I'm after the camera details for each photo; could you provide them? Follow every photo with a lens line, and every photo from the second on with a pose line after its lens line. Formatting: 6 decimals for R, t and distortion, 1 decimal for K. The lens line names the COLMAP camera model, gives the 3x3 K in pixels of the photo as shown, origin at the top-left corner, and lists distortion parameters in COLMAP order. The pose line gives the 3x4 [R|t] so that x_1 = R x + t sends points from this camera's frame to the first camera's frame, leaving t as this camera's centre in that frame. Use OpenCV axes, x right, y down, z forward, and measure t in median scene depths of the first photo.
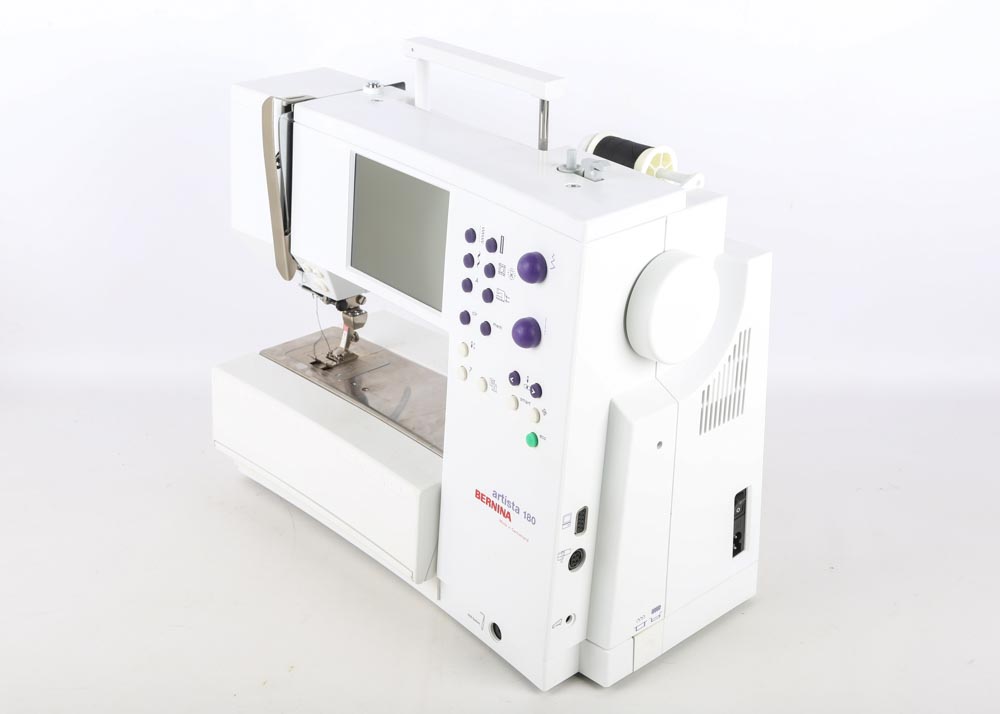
lens RADIAL K [[1486.2, 0, 512.6], [0, 1486.2, 358.6], [0, 0, 1]] dist [0.014312, 0.007849]
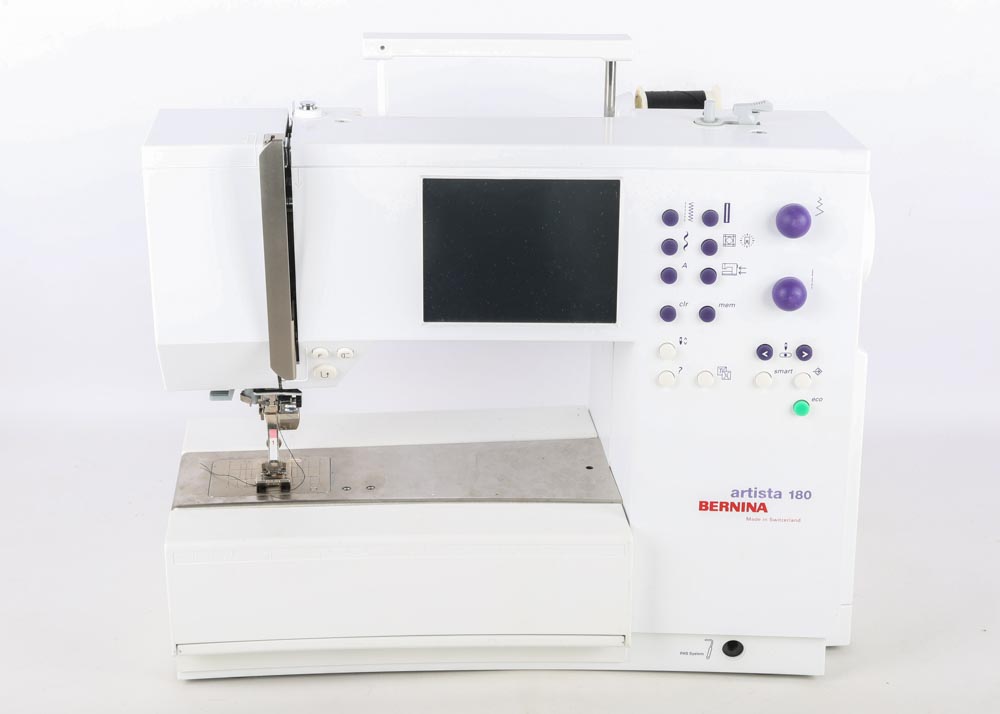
lens RADIAL K [[1714.6, 0, 515.2], [0, 1714.6, 360.1], [0, 0, 1]] dist [0.037225, 0.172744]
pose [[0.629830, -0.304327, 0.714633, -0.817065], [0.322345, 0.939489, 0.115989, -0.147801], [-0.706688, 0.157305, 0.689817, 0.374498]]
